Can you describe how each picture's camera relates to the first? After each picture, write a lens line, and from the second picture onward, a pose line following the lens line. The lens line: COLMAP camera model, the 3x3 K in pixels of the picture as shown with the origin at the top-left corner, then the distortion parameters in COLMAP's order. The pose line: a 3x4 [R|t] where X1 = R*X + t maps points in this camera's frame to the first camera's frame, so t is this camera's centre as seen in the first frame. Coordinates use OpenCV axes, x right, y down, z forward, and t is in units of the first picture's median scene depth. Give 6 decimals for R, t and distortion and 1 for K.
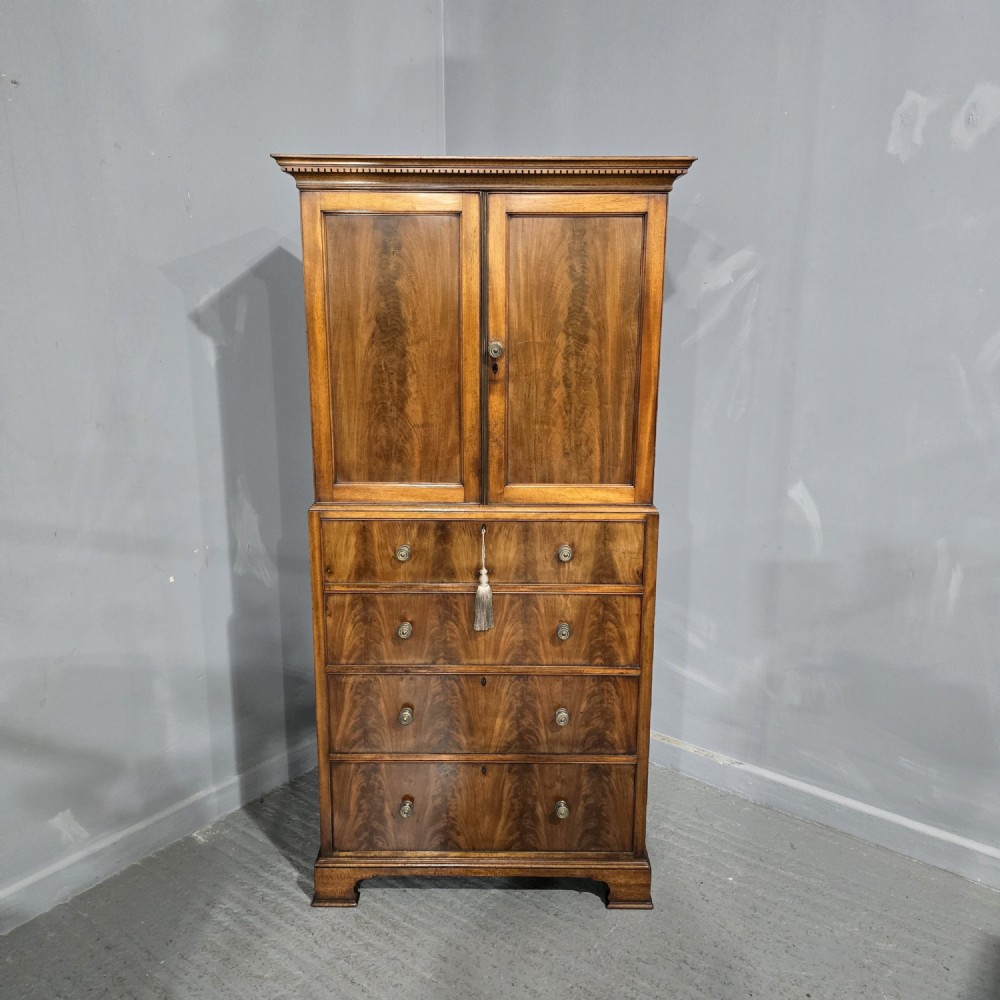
lens RADIAL K [[883.1, 0, 496.5], [0, 883.1, 505.5], [0, 0, 1]] dist [0.083879, -0.097149]
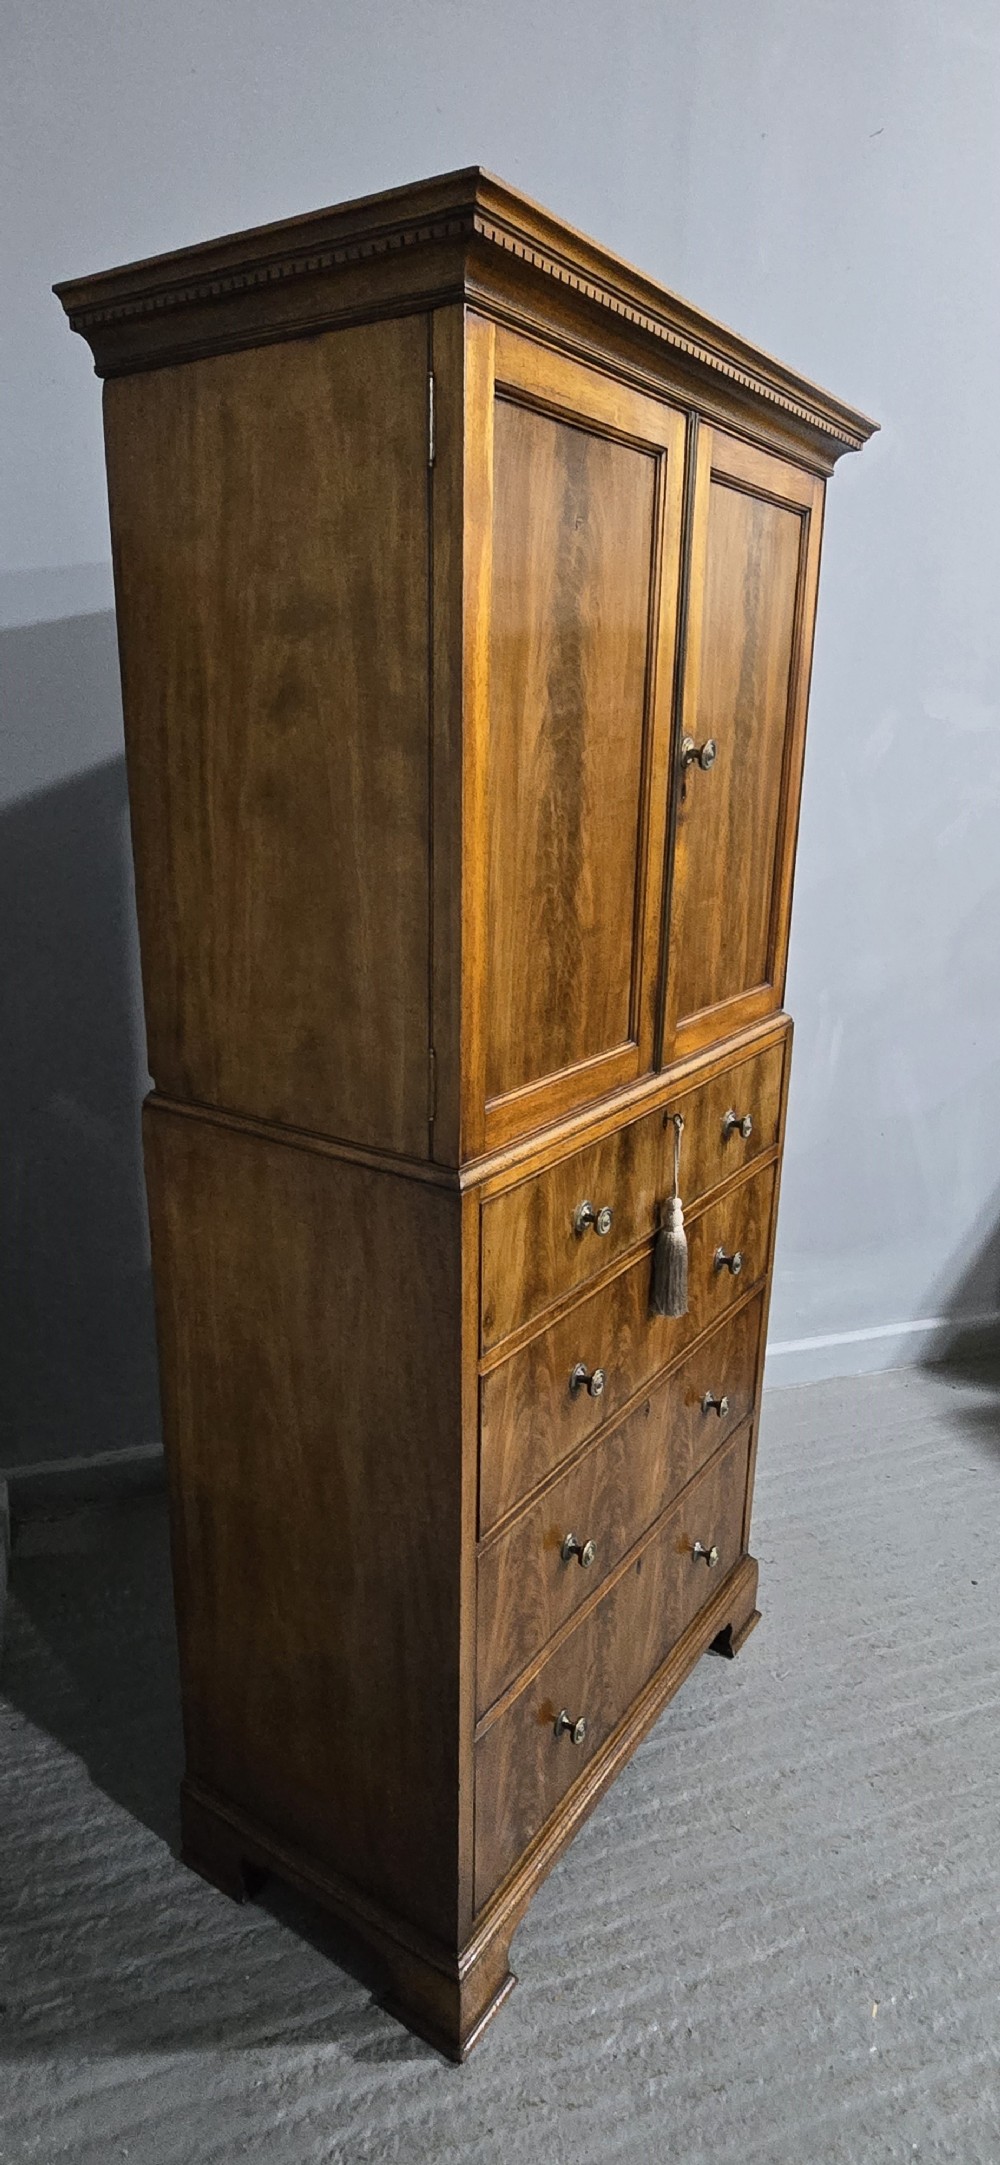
lens RADIAL K [[1211.7, 0, 494.8], [0, 1211.7, 1083.7], [0, 0, 1]] dist [0.002098, -0.003160]
pose [[0.559547, -0.237491, 0.794043, -0.608205], [0.183139, 0.969813, 0.161008, -0.121508], [-0.808311, 0.055329, 0.586150, 0.672407]]
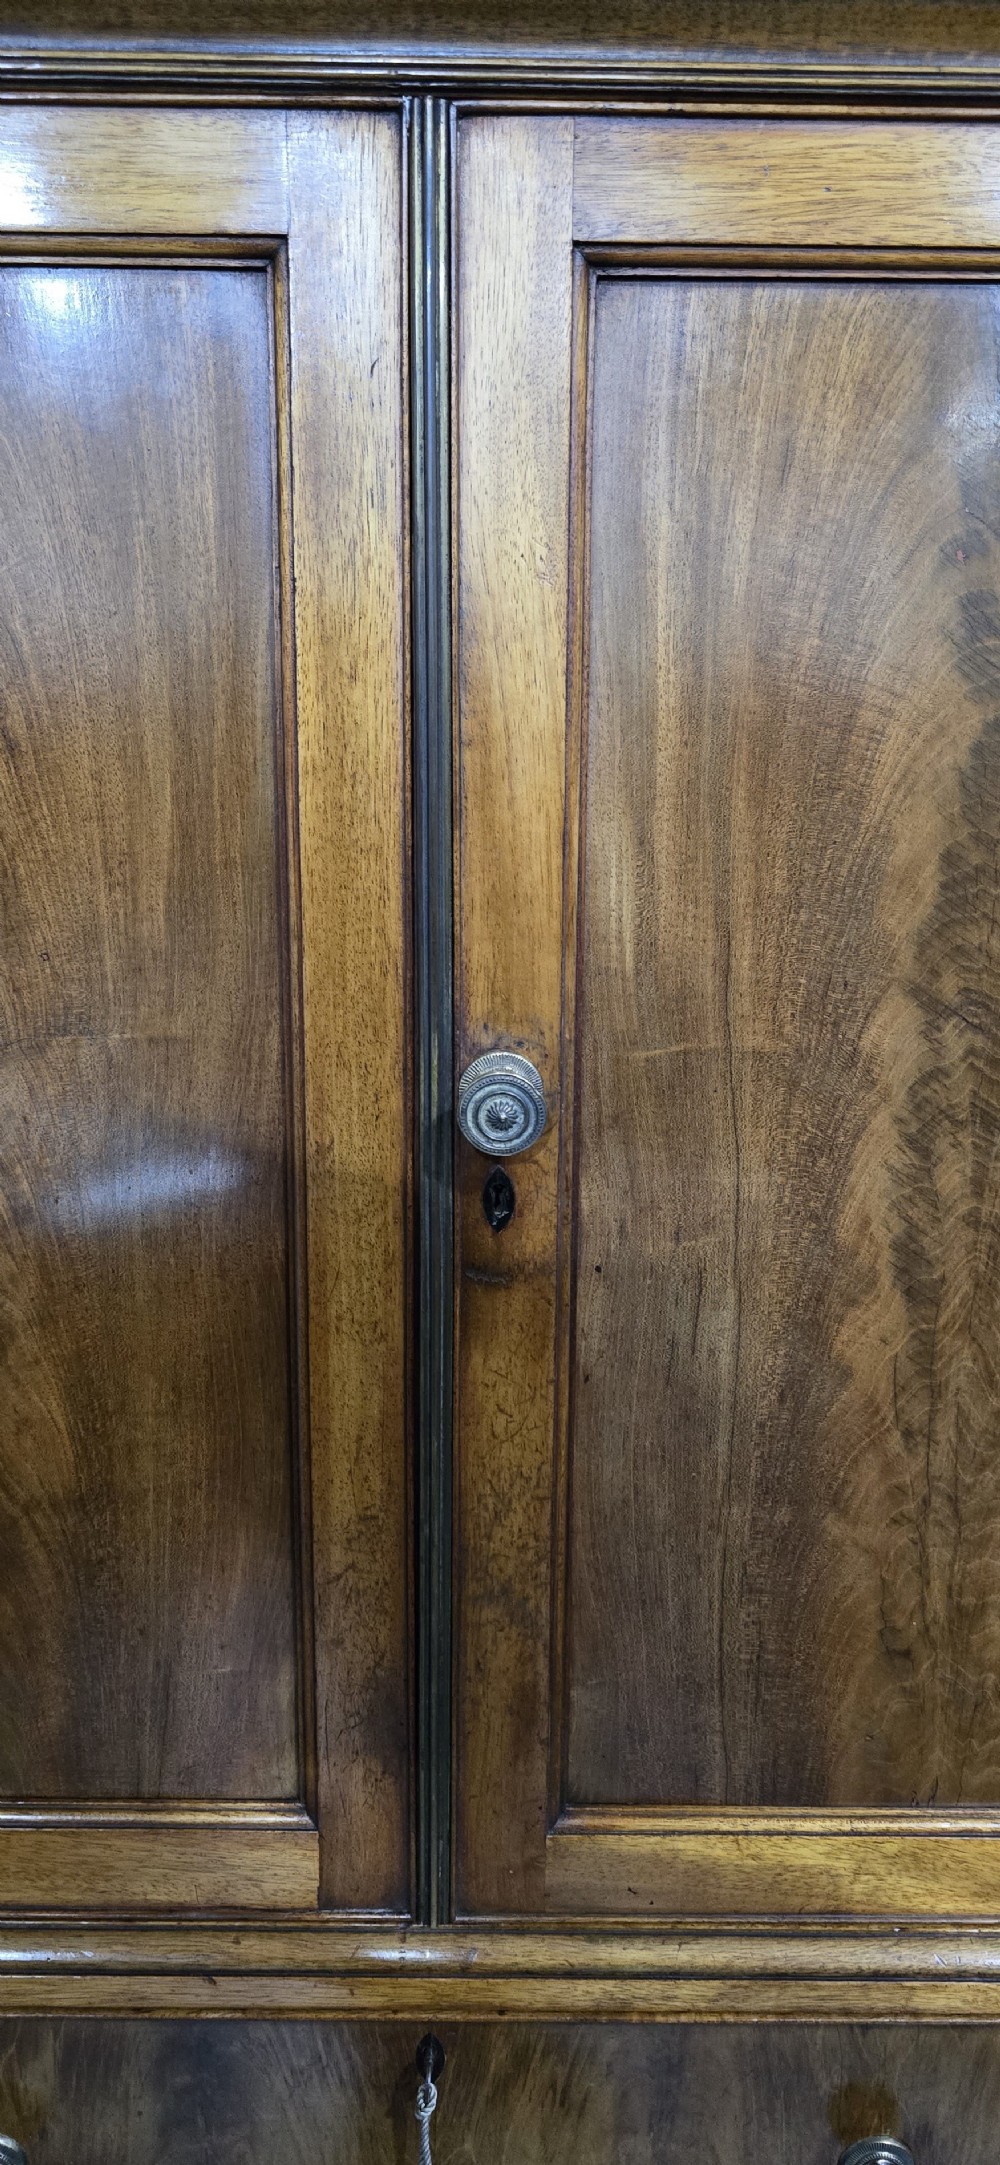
lens RADIAL K [[1650.2, 0, 523.0], [0, 1650.2, 1087.8], [0, 0, 1]] dist [0.055285, -0.057783]
pose [[0.999944, 0.006287, 0.008529, 0.000259], [-0.006280, 0.999980, -0.000773, -0.169909], [-0.008534, 0.000720, 0.999963, 0.659535]]
